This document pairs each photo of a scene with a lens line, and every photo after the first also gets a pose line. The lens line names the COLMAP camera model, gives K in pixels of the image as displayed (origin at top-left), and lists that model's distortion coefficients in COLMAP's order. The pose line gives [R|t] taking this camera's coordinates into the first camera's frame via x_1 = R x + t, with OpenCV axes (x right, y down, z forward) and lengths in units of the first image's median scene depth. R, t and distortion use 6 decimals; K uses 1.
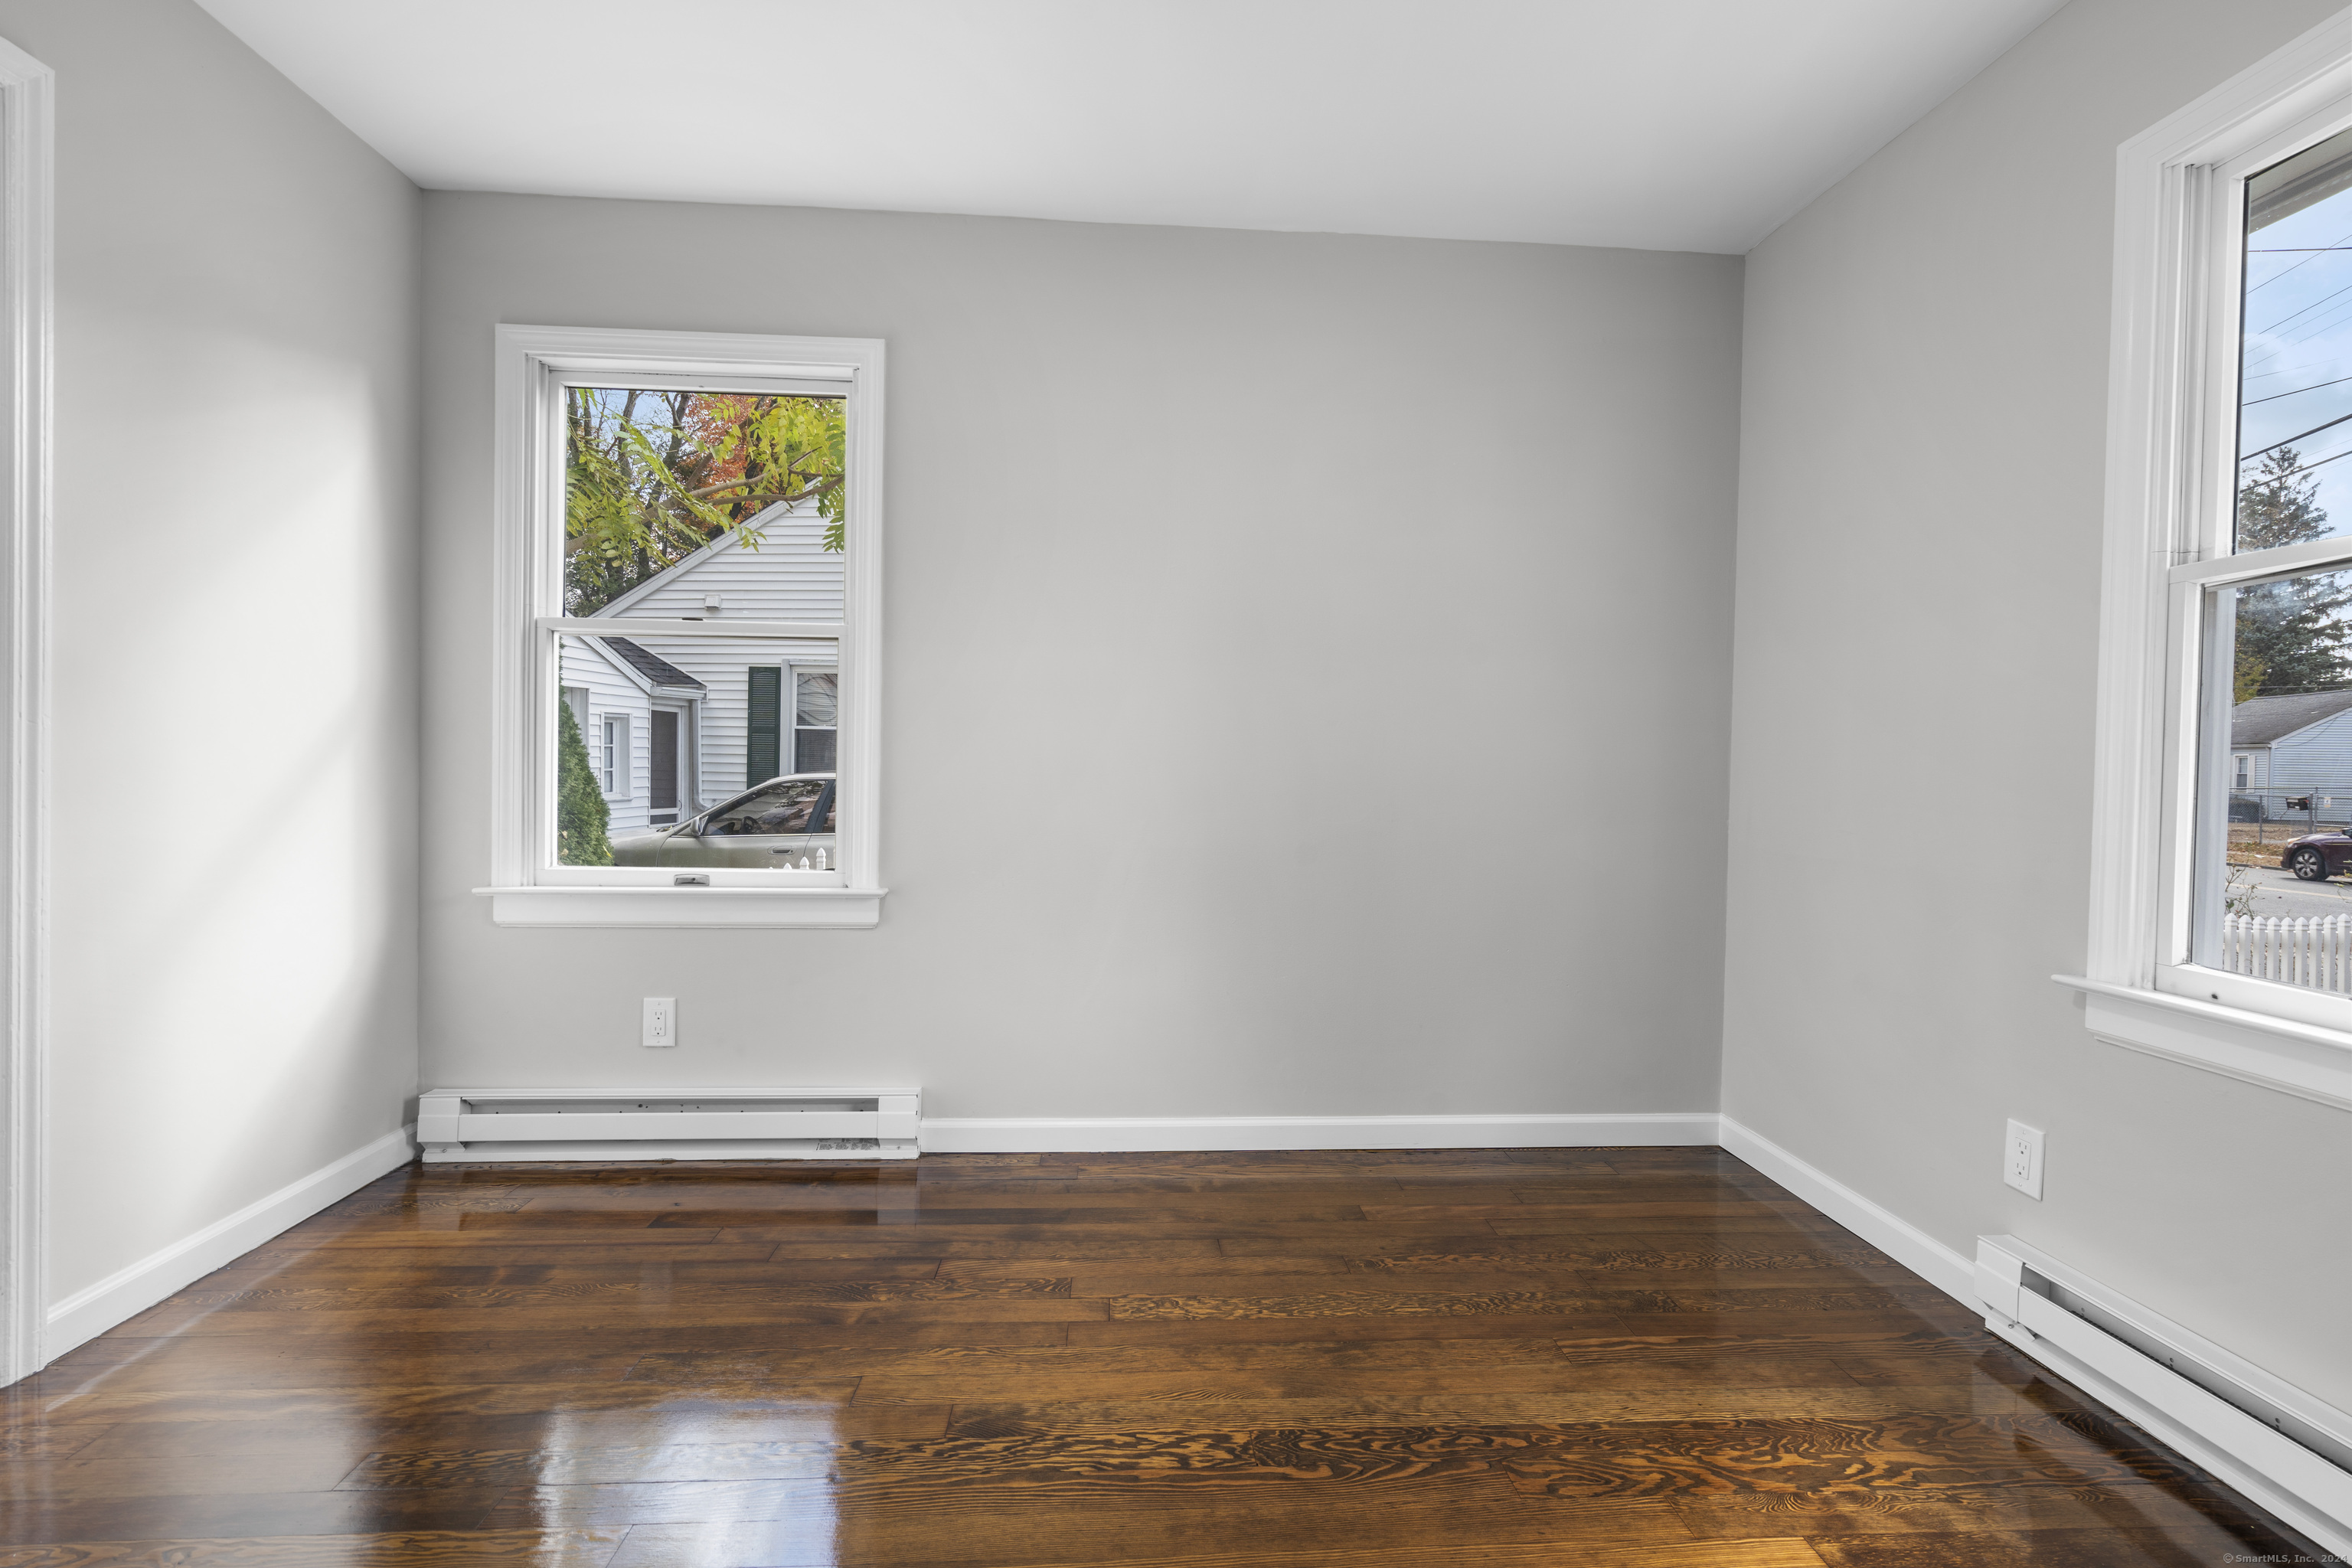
lens RADIAL K [[1056.4, 0, 1184.4], [0, 1056.4, 783.1], [0, 0, 1]] dist [-0.006216, 0.003670]
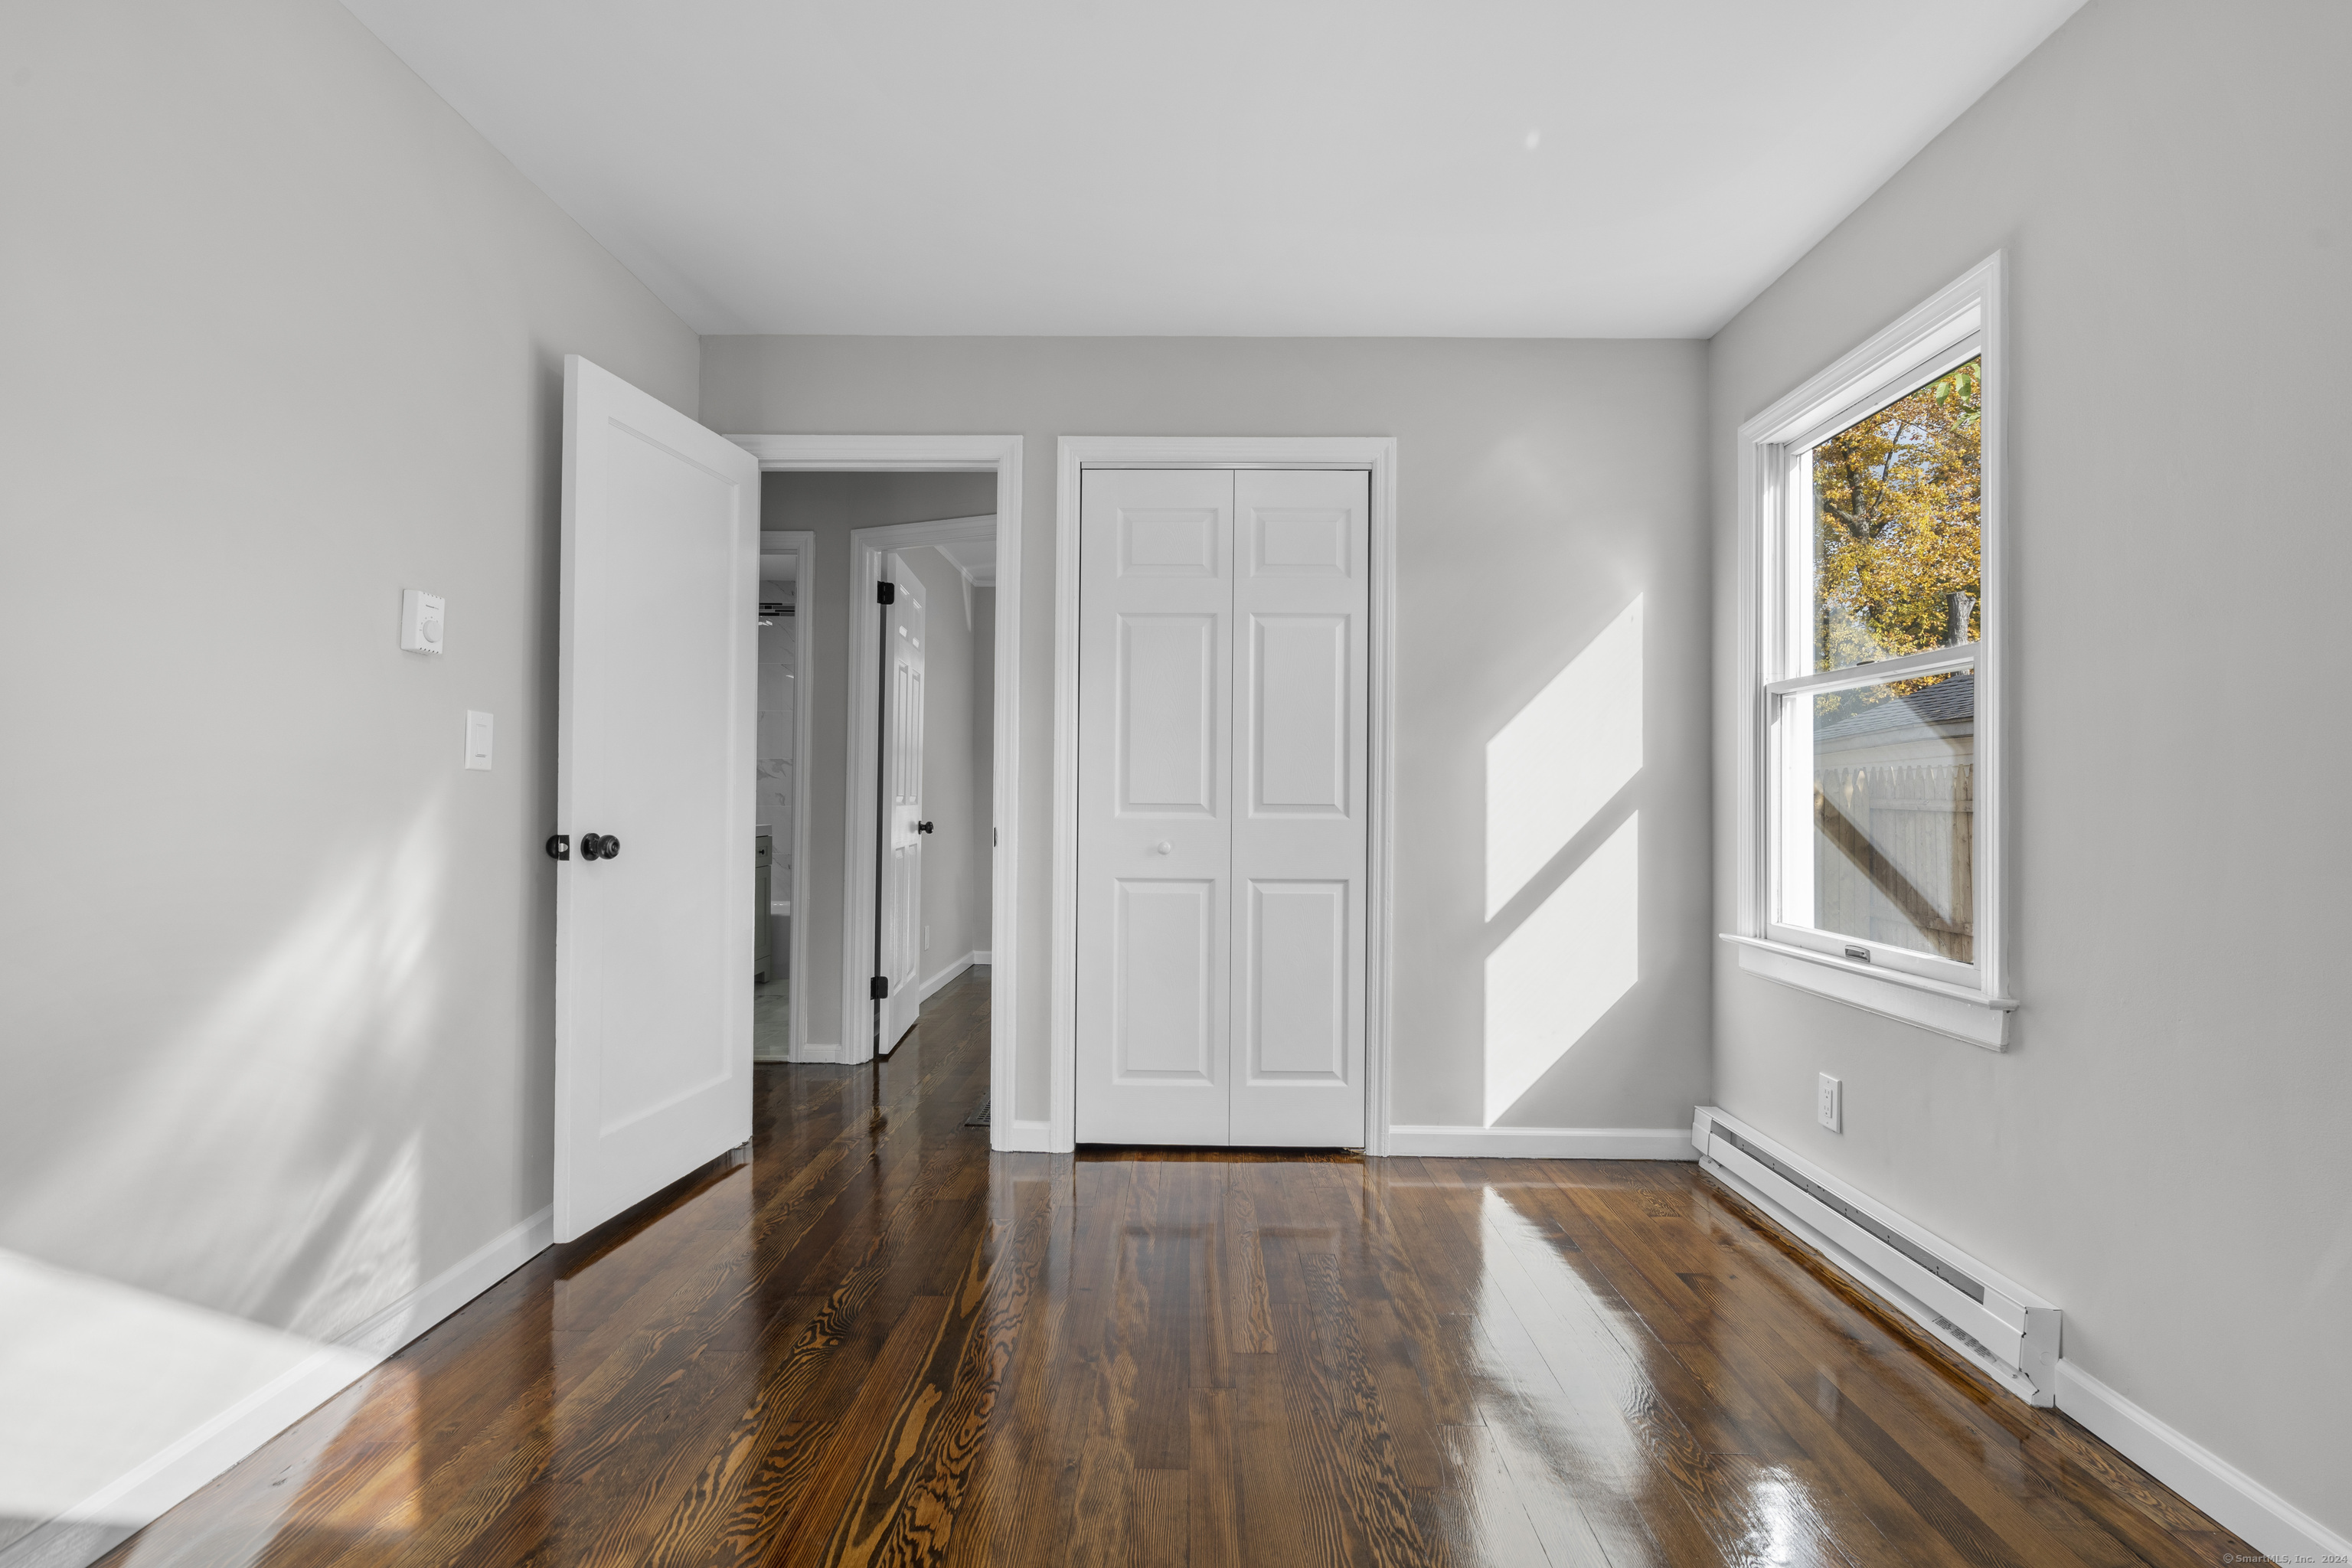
lens RADIAL K [[1056.4, 0, 1184.4], [0, 1056.4, 783.1], [0, 0, 1]] dist [-0.006216, 0.003670]
pose [[-0.067585, -0.032717, -0.997177, 0.483978], [-0.031493, 0.999034, -0.030644, -0.007305], [0.997216, 0.029333, -0.068550, 0.500319]]
